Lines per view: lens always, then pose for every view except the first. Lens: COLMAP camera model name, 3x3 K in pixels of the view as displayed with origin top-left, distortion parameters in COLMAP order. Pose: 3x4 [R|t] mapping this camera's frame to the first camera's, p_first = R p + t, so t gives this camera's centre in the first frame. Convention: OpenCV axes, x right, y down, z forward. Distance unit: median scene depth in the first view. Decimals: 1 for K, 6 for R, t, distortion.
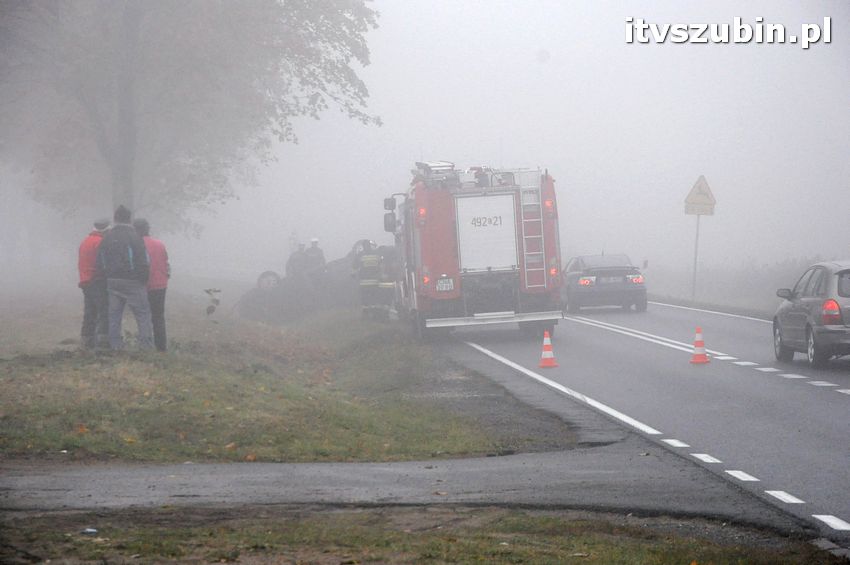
lens RADIAL K [[3389.4, 0, 425.0], [0, 3389.4, 282.5], [0, 0, 1]] dist [1.844959, 1.144694]
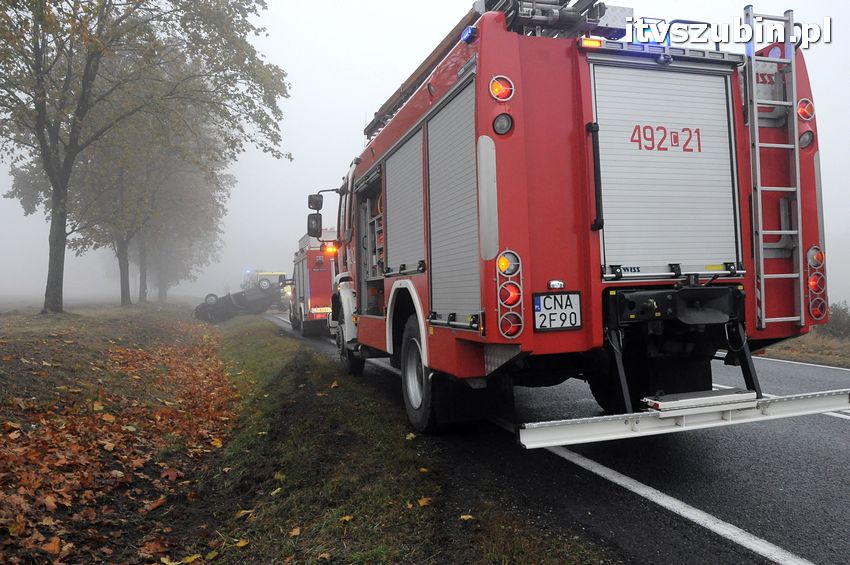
lens RADIAL K [[679.3, 0, 425.0], [0, 679.3, 282.5], [0, 0, 1]] dist [-0.156562, 0.132742]
pose [[0.974088, 0.032299, 0.223852, -0.022375], [-0.025052, 0.999068, -0.035139, 0.000504], [-0.224778, 0.028621, 0.973990, 0.936859]]
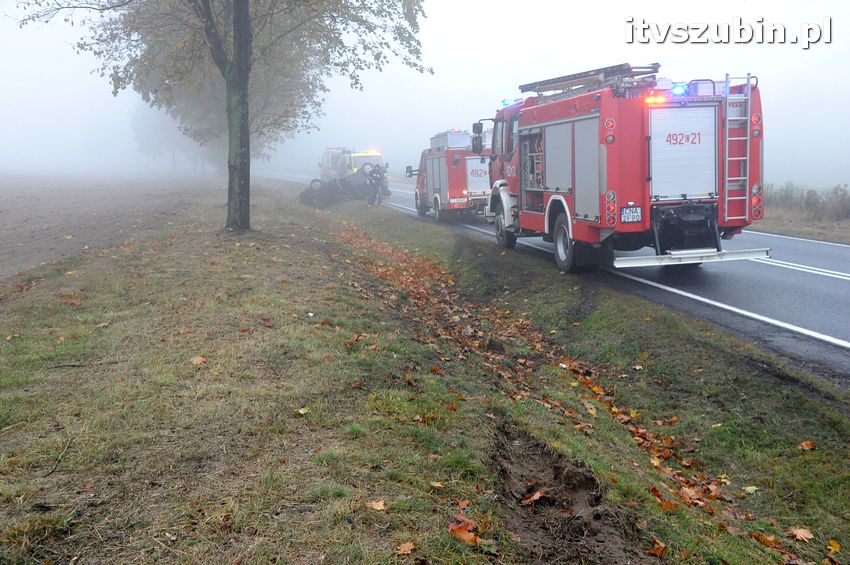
lens RADIAL K [[867.9, 0, 425.0], [0, 867.9, 282.5], [0, 0, 1]] dist [-0.010307, -0.003493]
pose [[0.991651, 0.003749, 0.128896, -0.071510], [-0.019237, 0.992693, 0.119126, -0.007150], [-0.127507, -0.120611, 0.984477, 0.795275]]
